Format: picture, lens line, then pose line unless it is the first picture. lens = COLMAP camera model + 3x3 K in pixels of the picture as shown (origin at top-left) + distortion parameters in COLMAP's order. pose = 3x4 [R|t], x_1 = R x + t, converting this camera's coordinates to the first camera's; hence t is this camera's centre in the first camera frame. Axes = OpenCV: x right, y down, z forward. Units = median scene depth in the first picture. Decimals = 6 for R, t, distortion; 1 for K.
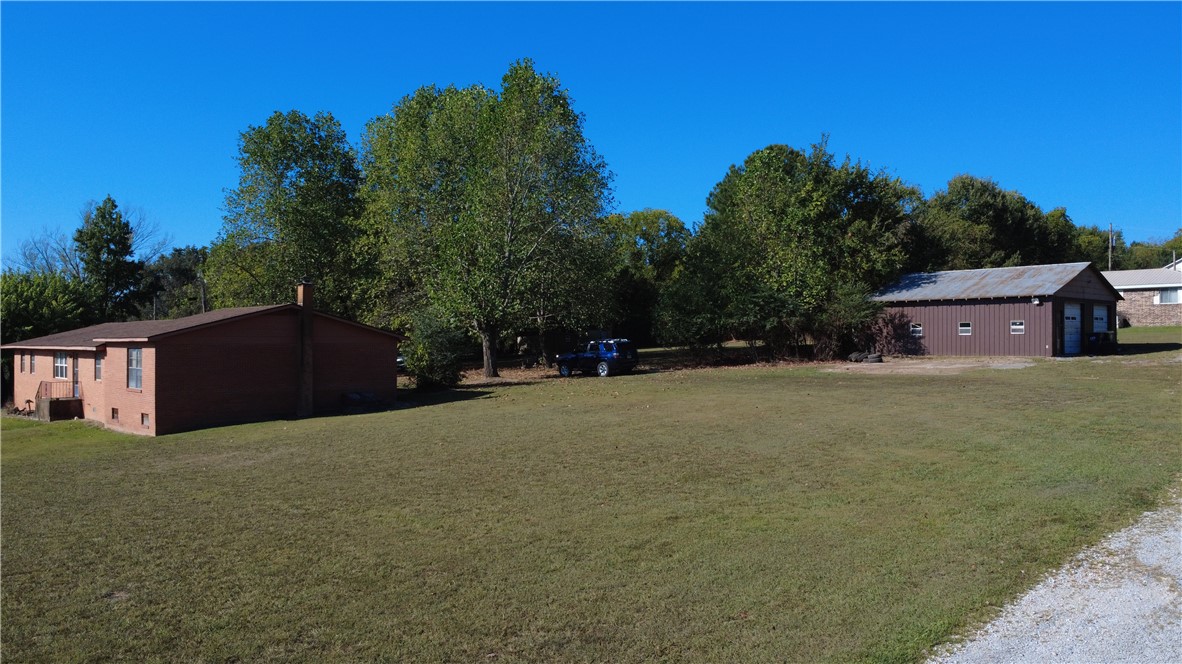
lens RADIAL K [[905.5, 0, 589.8], [0, 905.5, 340.5], [0, 0, 1]] dist [-0.011368, 0.007103]
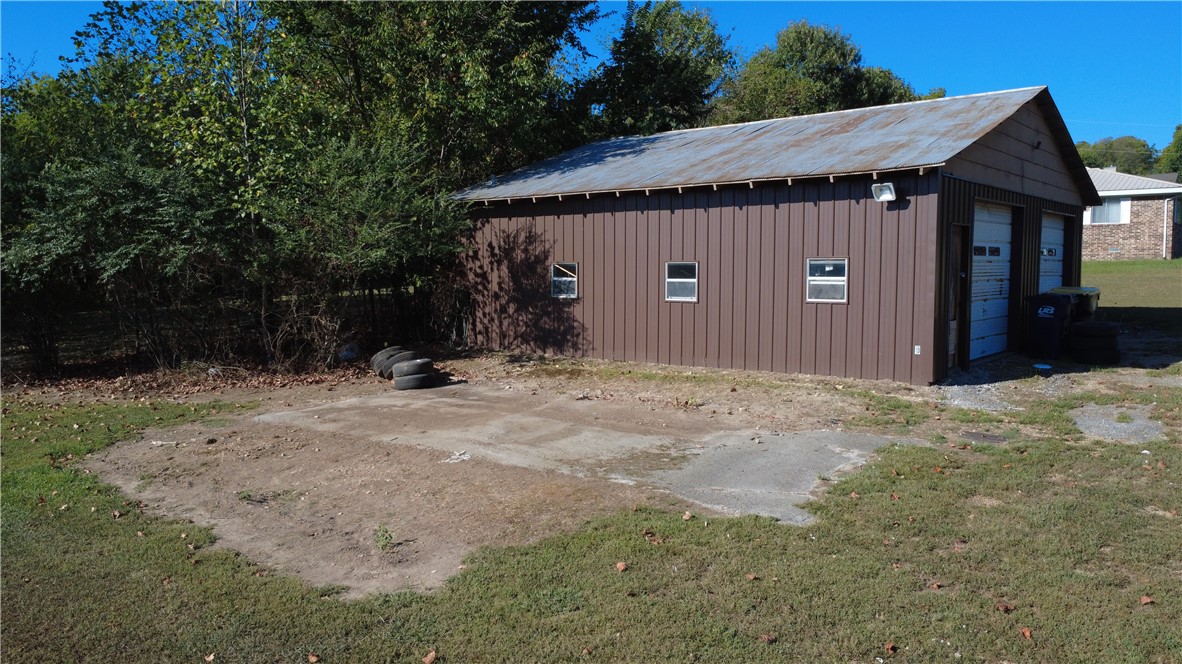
lens RADIAL K [[905.5, 0, 589.7], [0, 905.5, 328.2], [0, 0, 1]] dist [-0.011368, 0.007103]
pose [[0.992142, -0.004149, 0.125051, 0.342318], [-0.004786, 0.997460, 0.071062, -0.019129], [-0.125029, -0.071102, 0.989602, 0.680047]]
